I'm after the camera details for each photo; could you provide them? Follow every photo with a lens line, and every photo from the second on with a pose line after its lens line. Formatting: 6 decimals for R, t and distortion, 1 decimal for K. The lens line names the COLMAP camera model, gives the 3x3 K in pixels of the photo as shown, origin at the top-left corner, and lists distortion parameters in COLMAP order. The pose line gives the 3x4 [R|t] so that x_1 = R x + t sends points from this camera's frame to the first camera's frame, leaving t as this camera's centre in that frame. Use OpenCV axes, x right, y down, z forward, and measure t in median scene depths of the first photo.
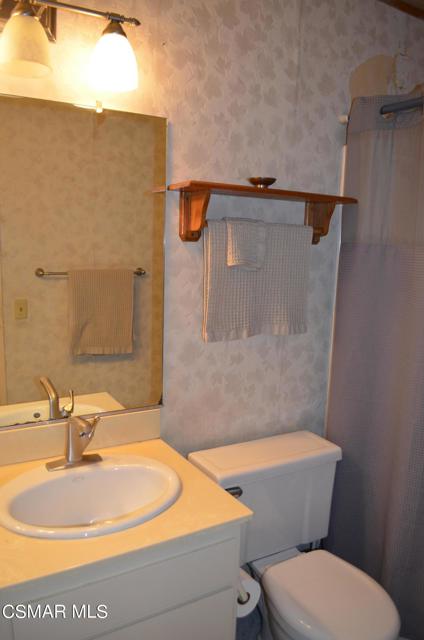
lens RADIAL K [[504.2, 0, 207.6], [0, 504.2, 324.9], [0, 0, 1]] dist [-0.083987, 0.017676]
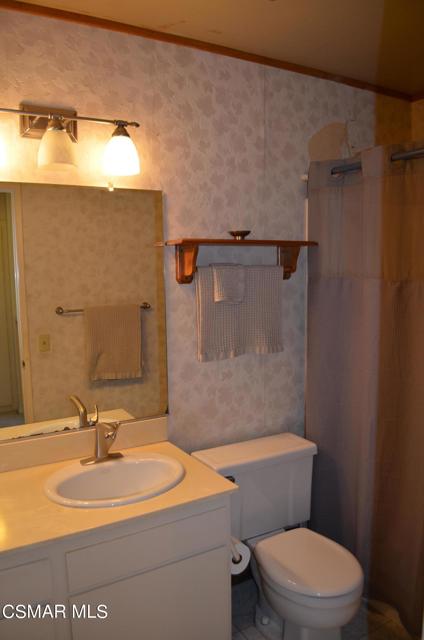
lens RADIAL K [[504.2, 0, 214.4], [0, 504.2, 321.1], [0, 0, 1]] dist [-0.083987, 0.017676]
pose [[0.998934, -0.046036, 0.003287, 0.029582], [0.046149, 0.997208, -0.058712, 0.006677], [-0.000575, 0.058801, 0.998270, -0.252857]]
